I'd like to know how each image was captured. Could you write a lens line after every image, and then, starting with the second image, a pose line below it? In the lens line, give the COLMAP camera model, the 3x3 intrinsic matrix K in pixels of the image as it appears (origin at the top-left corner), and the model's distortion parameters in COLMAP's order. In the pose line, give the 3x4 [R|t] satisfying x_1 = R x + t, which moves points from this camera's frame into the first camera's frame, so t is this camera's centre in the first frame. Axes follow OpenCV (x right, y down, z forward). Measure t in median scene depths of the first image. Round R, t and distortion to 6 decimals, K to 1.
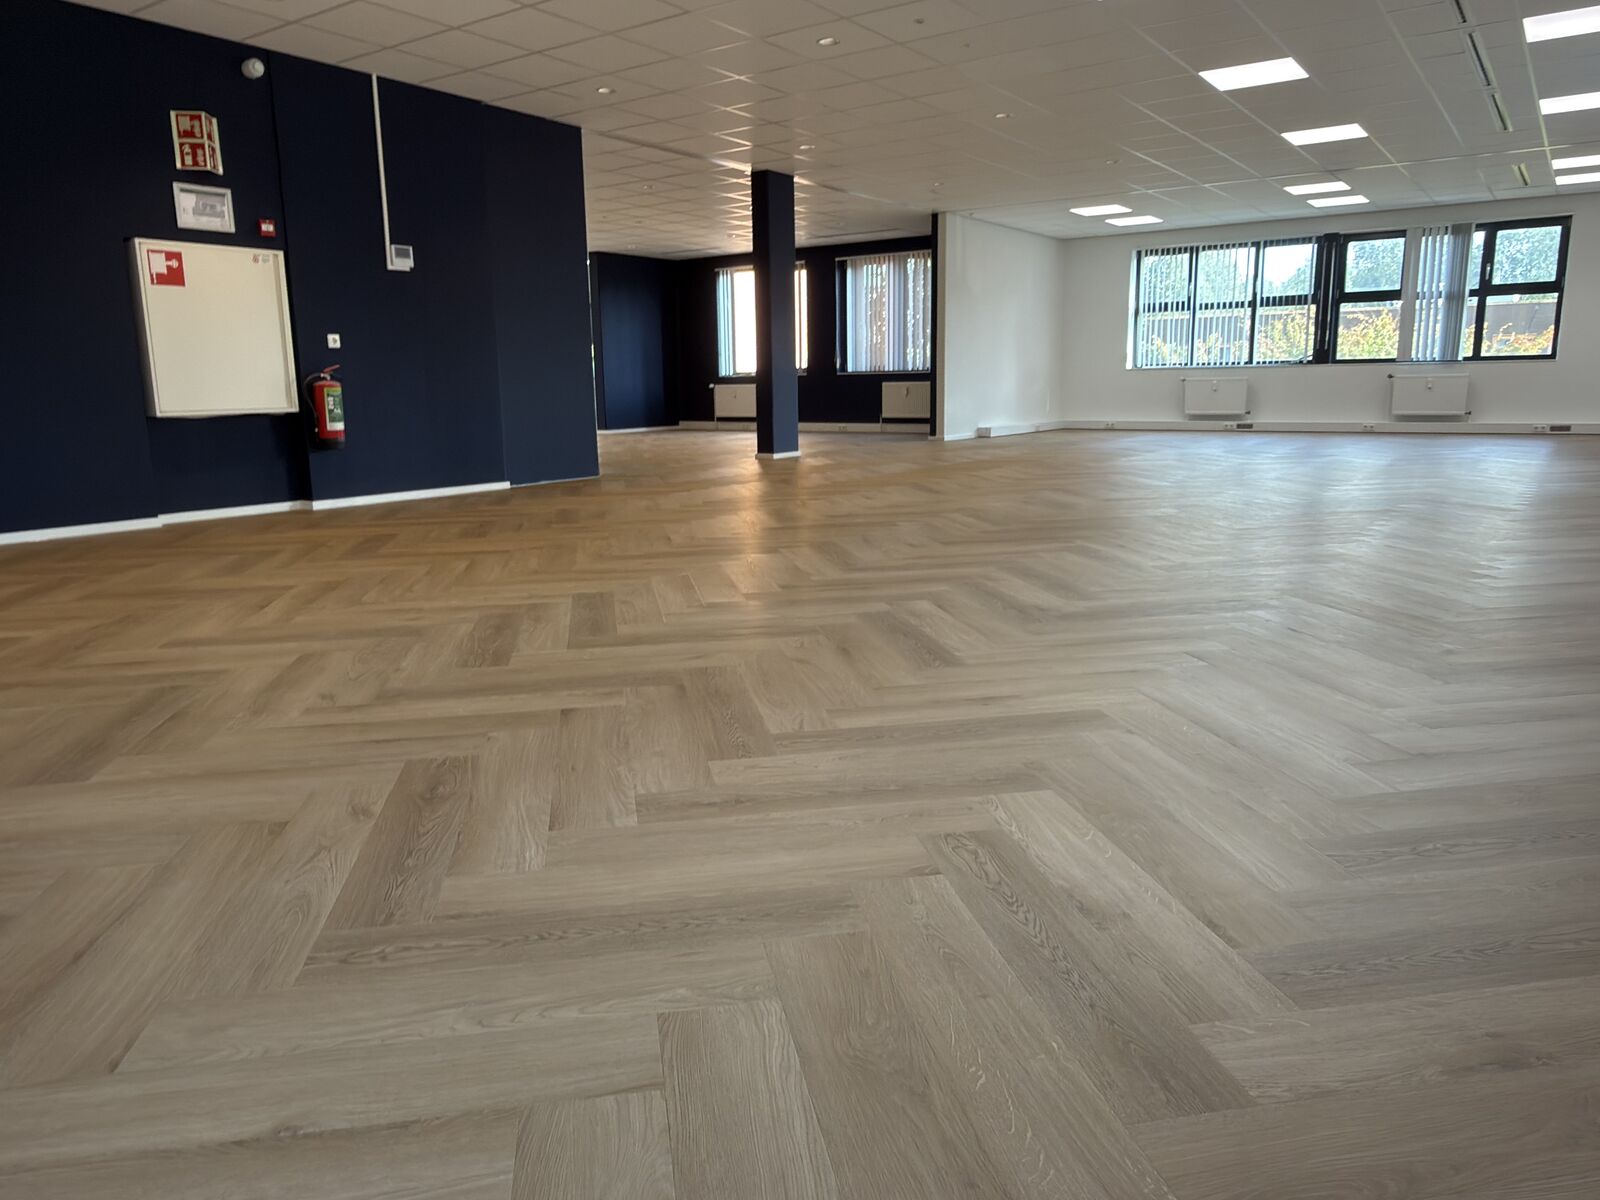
lens RADIAL K [[1104.0, 0, 792.1], [0, 1104.0, 597.8], [0, 0, 1]] dist [-0.000411, 0.001950]
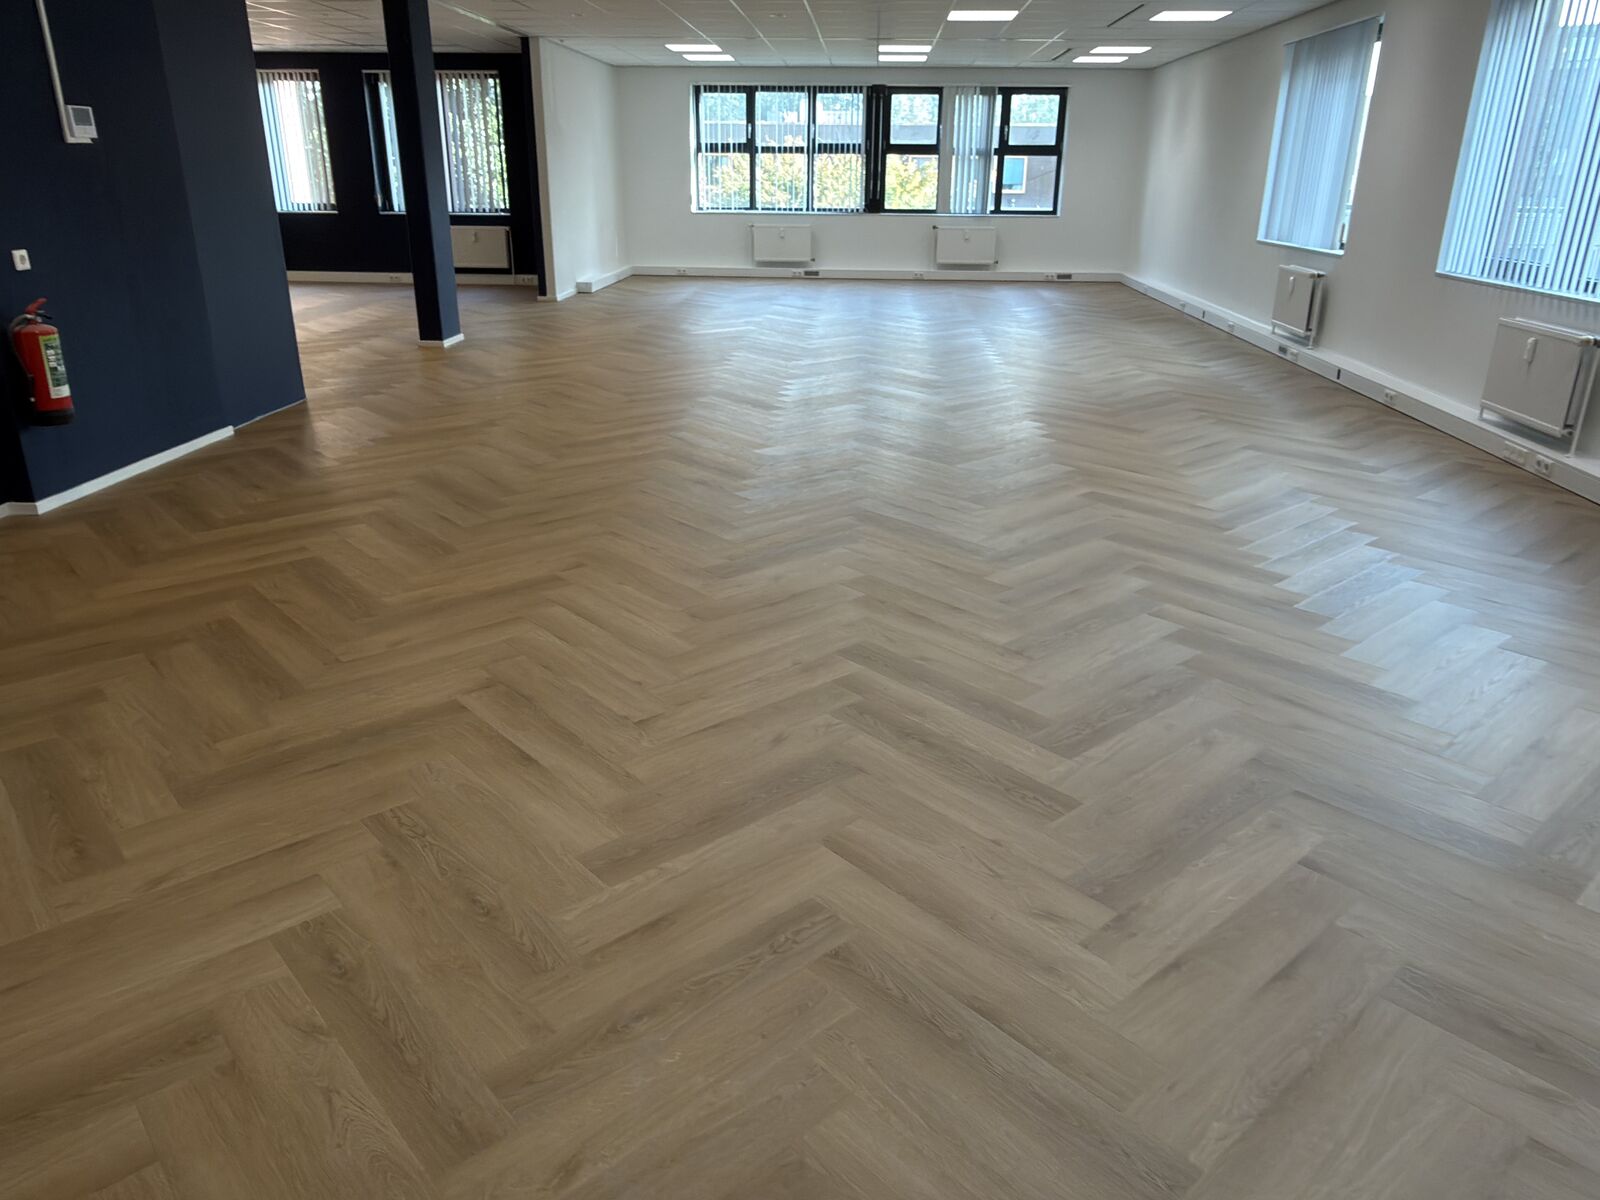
lens RADIAL K [[1104.0, 0, 795.1], [0, 1104.0, 602.6], [0, 0, 1]] dist [-0.000411, 0.001950]
pose [[0.858805, -0.164111, 0.485306, -0.178828], [0.077022, 0.977897, 0.194386, -0.059465], [-0.506480, -0.129561, 0.852462, 0.079644]]
